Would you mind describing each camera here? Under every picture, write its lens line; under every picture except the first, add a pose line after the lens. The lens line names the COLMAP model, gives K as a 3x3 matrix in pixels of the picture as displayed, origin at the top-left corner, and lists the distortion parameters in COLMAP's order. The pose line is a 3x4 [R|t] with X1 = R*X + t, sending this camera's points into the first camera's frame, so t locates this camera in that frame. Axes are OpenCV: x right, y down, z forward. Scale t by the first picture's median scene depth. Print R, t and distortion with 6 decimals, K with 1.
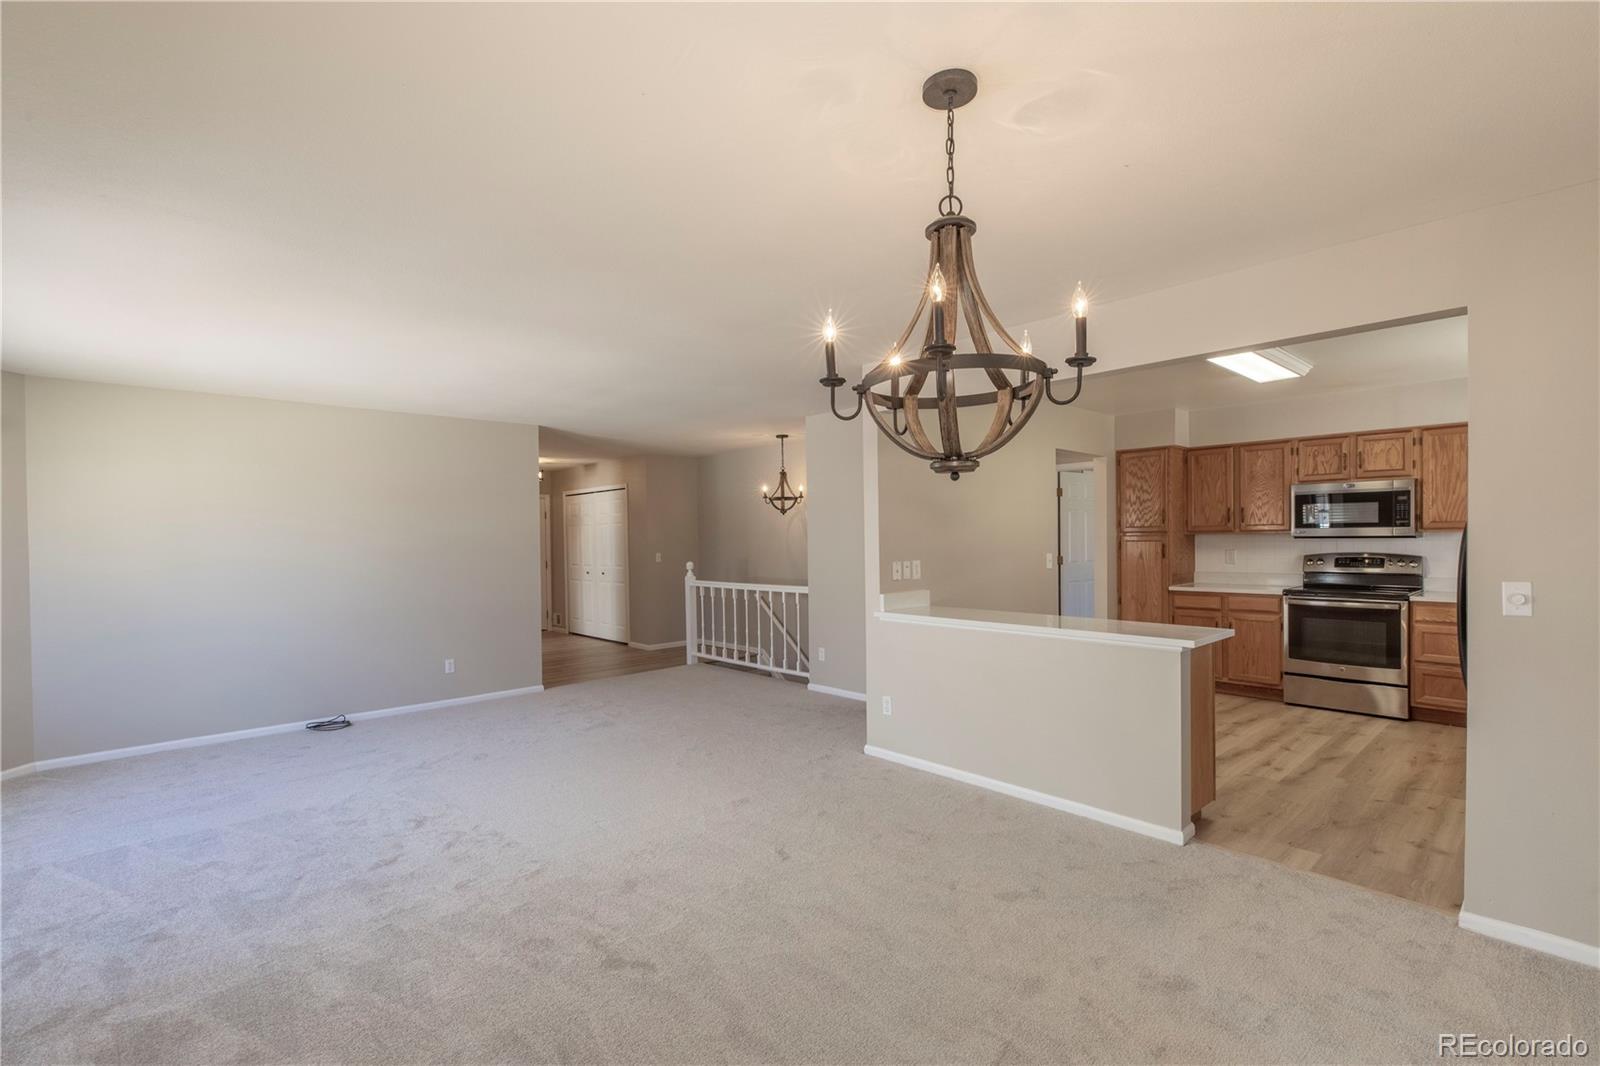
lens RADIAL K [[714.0, 0, 805.9], [0, 714.0, 544.8], [0, 0, 1]] dist [0.006851, -0.000971]
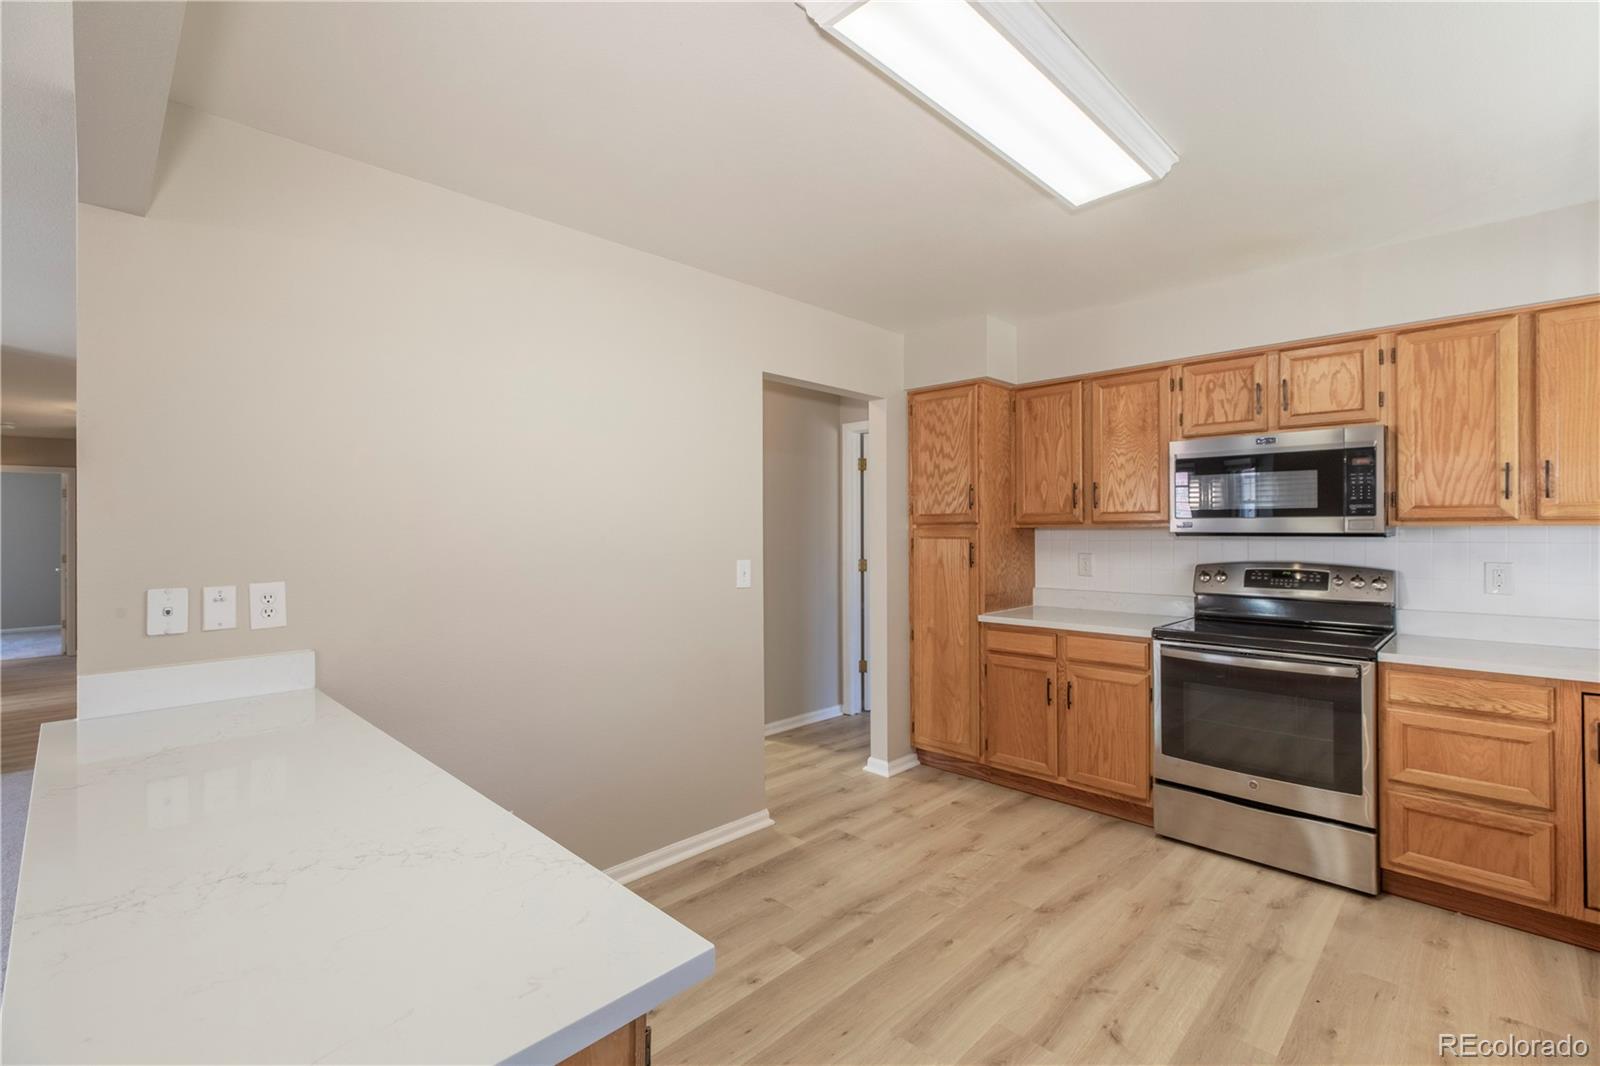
lens RADIAL K [[714.0, 0, 801.6], [0, 714.0, 524.0], [0, 0, 1]] dist [0.006851, -0.000971]
pose [[0.998696, 0.008217, 0.050388, 0.378400], [-0.007327, 0.999814, -0.017830, -0.006496], [-0.050525, 0.017438, 0.998571, 0.474837]]
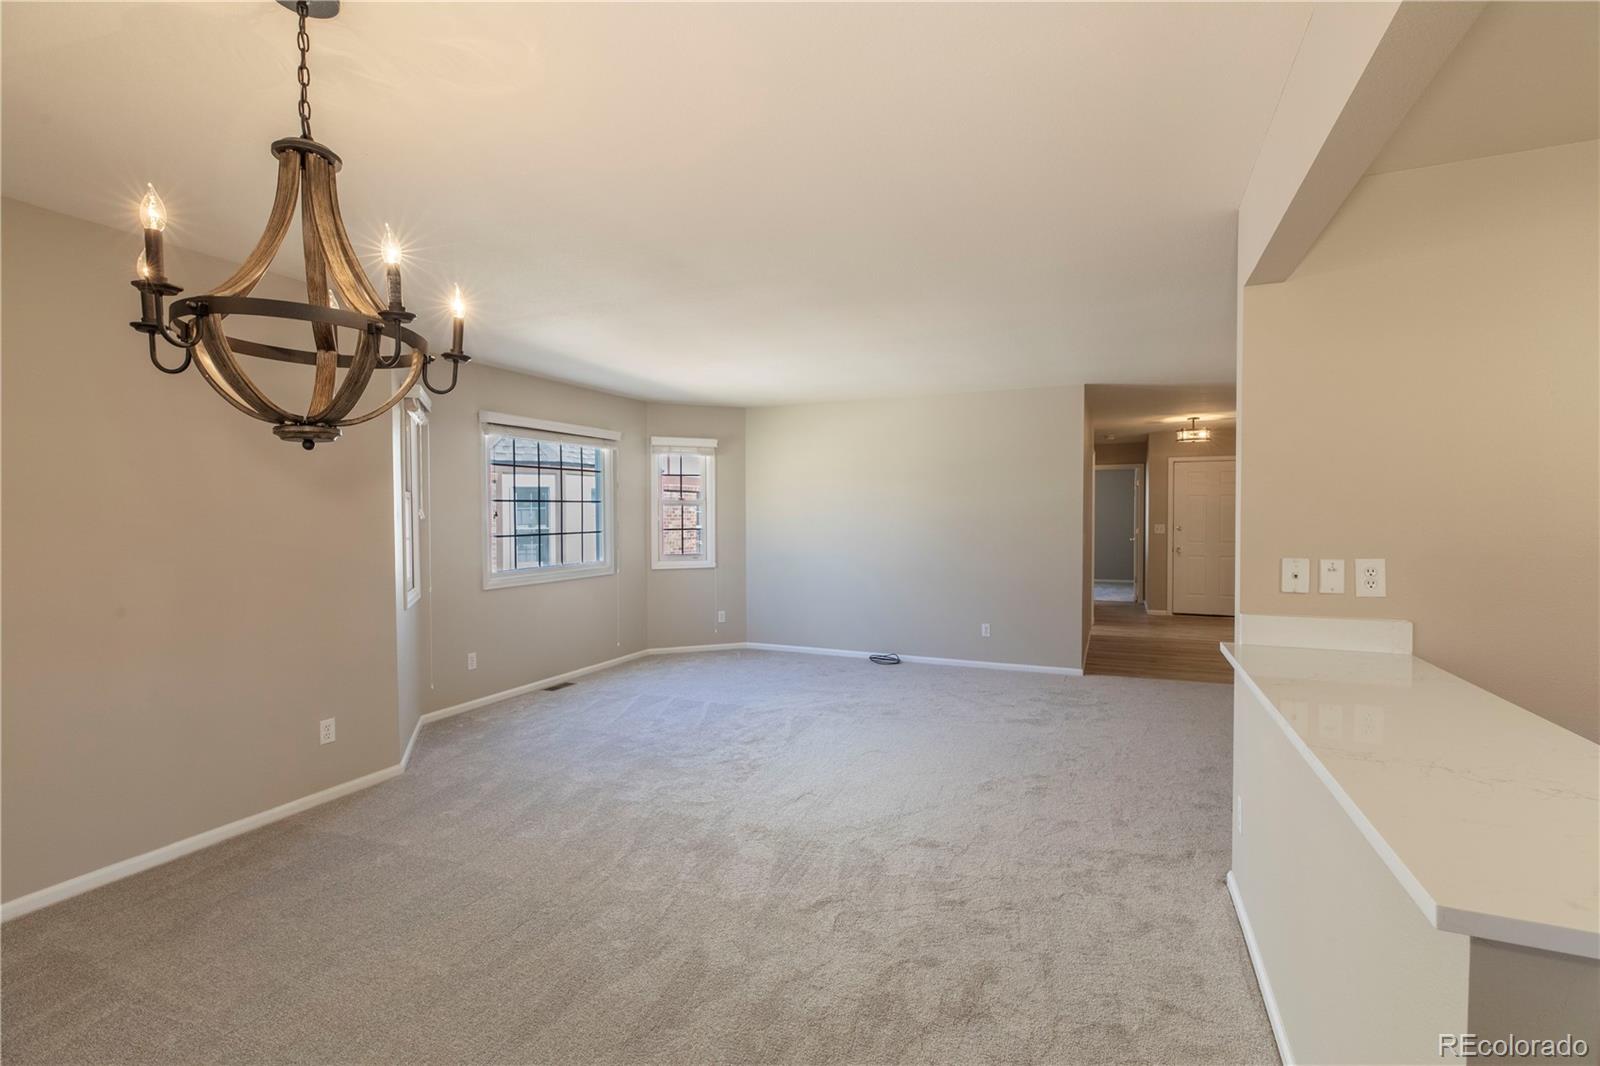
lens RADIAL K [[714.0, 0, 806.9], [0, 714.0, 525.6], [0, 0, 1]] dist [0.006851, -0.000971]
pose [[0.407264, 0.027694, -0.912891, 0.382022], [-0.010905, 0.999616, 0.025460, -0.008525], [0.913245, -0.000414, 0.407410, 0.367719]]
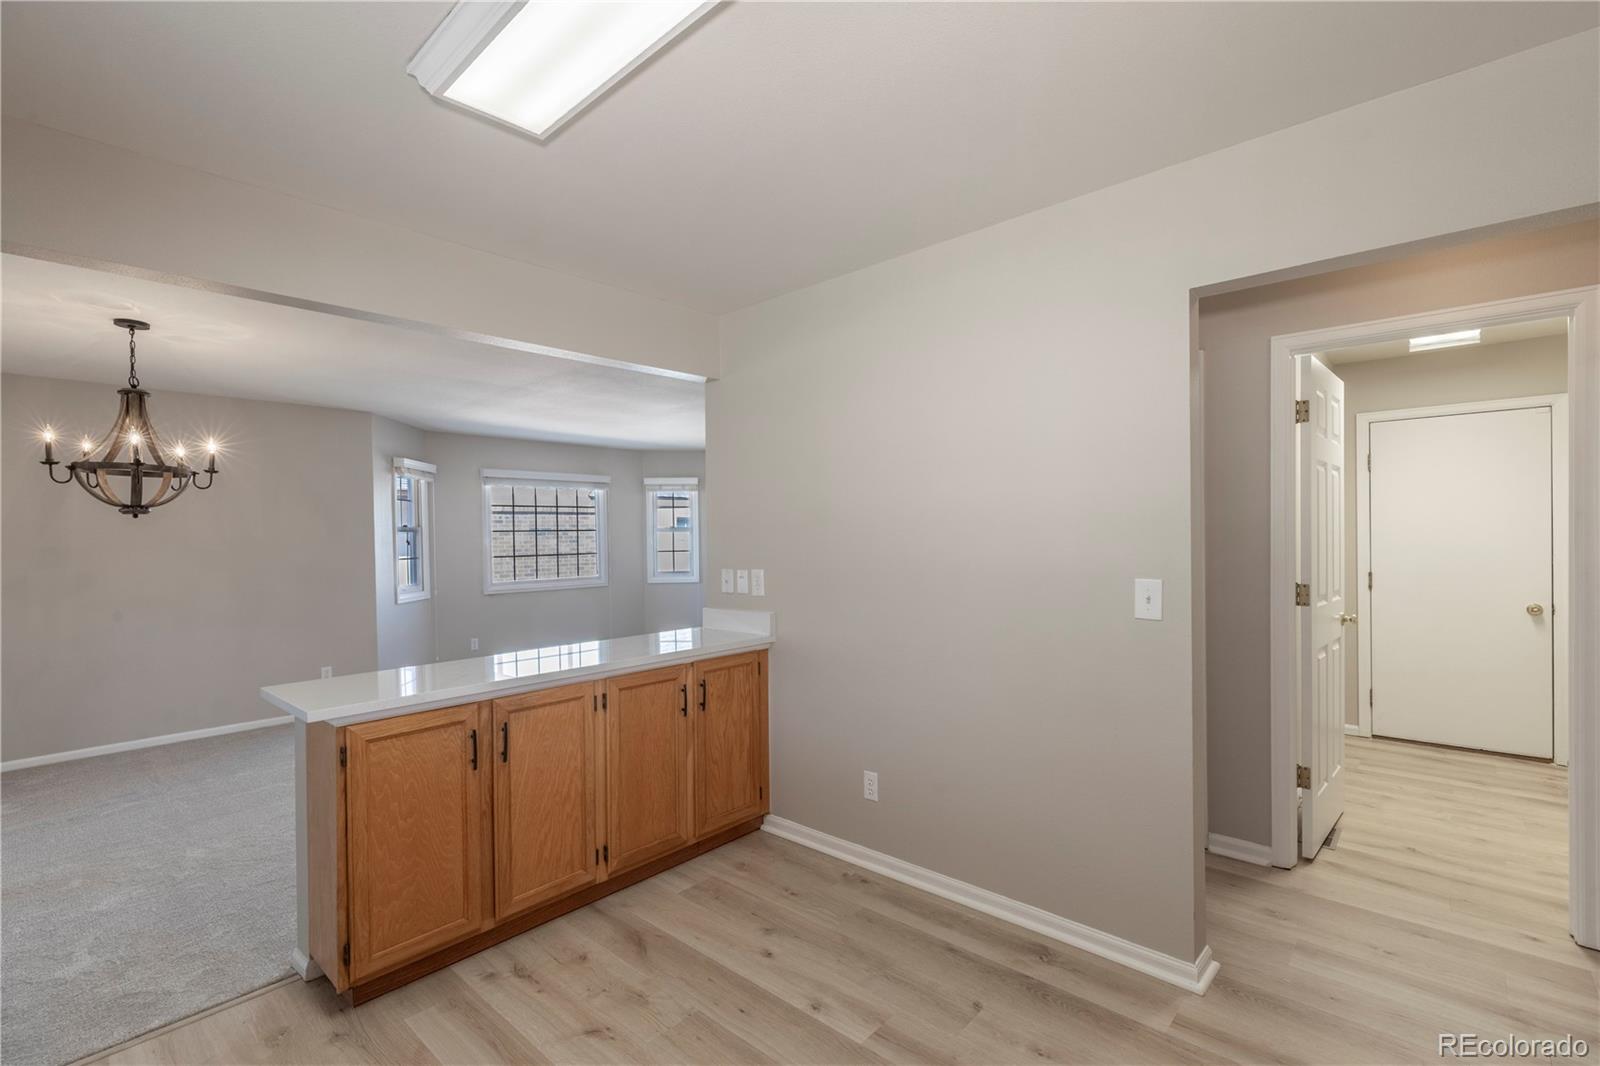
lens RADIAL K [[714.0, 0, 793.3], [0, 714.0, 543.2], [0, 0, 1]] dist [0.006851, -0.000971]
pose [[0.090264, 0.019423, -0.995728, 0.738370], [0.003976, 0.999795, 0.019862, -0.015912], [0.995910, -0.005752, 0.090169, 0.821003]]
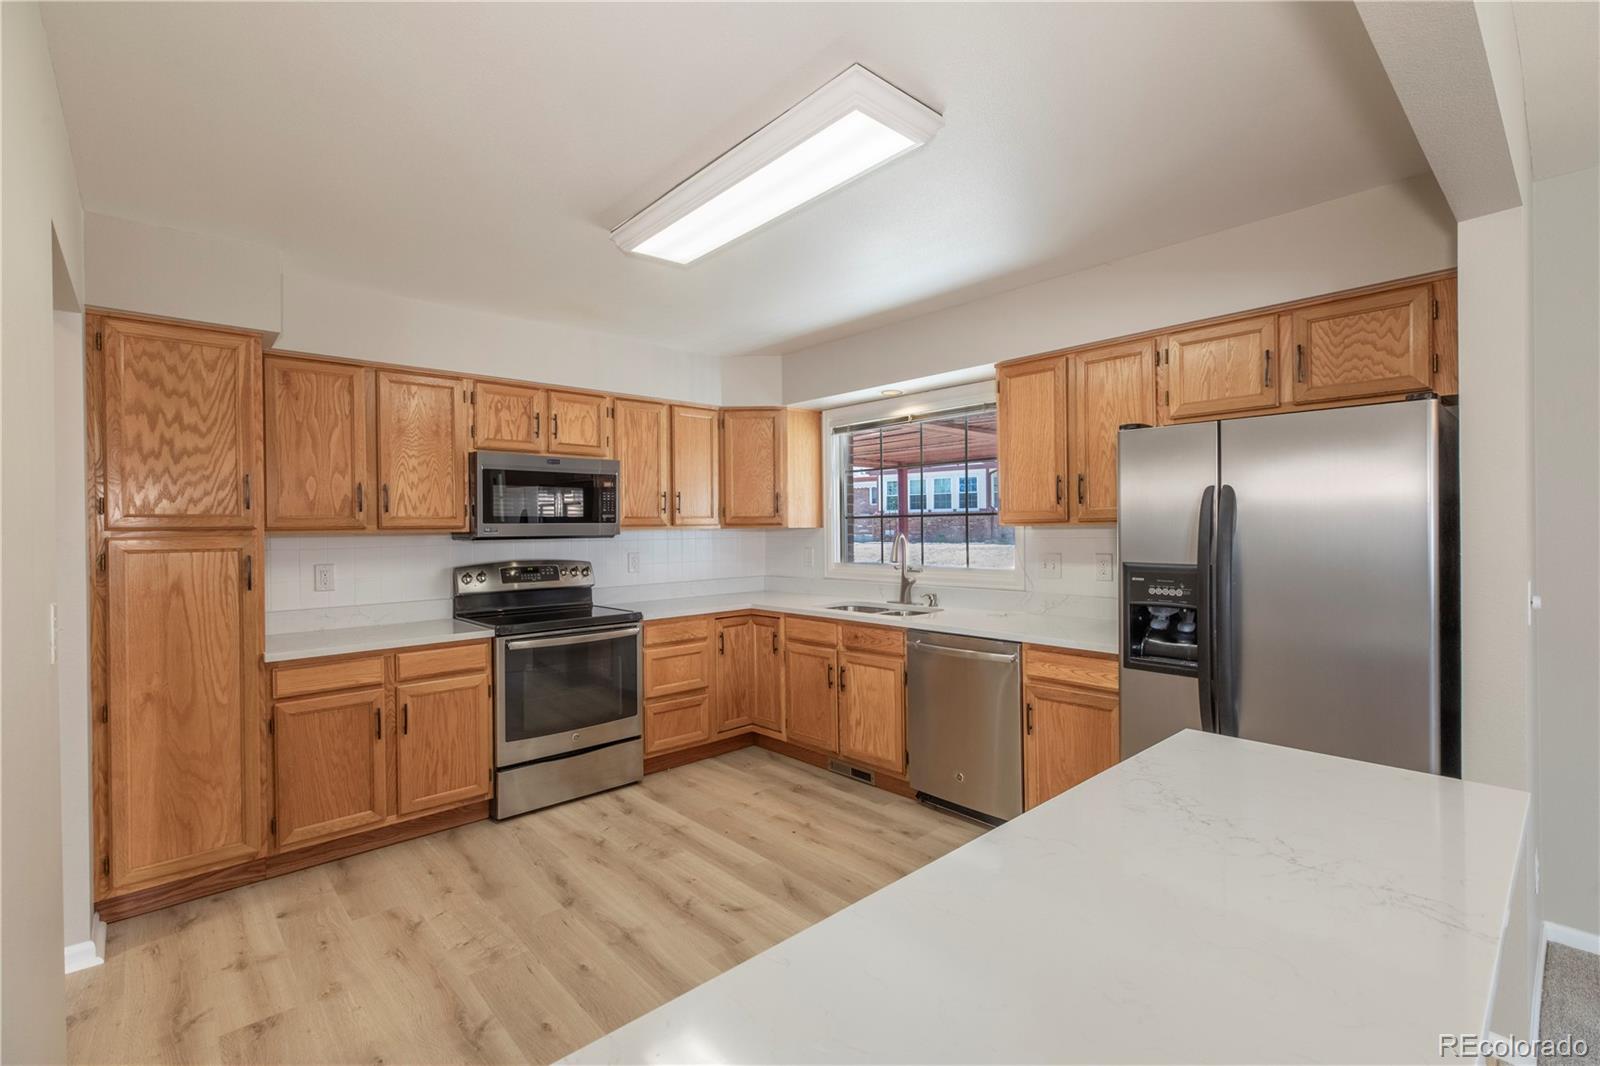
lens RADIAL K [[714.0, 0, 804.8], [0, 714.0, 522.8], [0, 0, 1]] dist [0.006851, -0.000971]
pose [[0.003226, 0.018242, 0.999828, 0.083585], [0.024180, 0.999540, -0.018315, -0.006373], [-0.999702, 0.024235, 0.002784, 0.765375]]
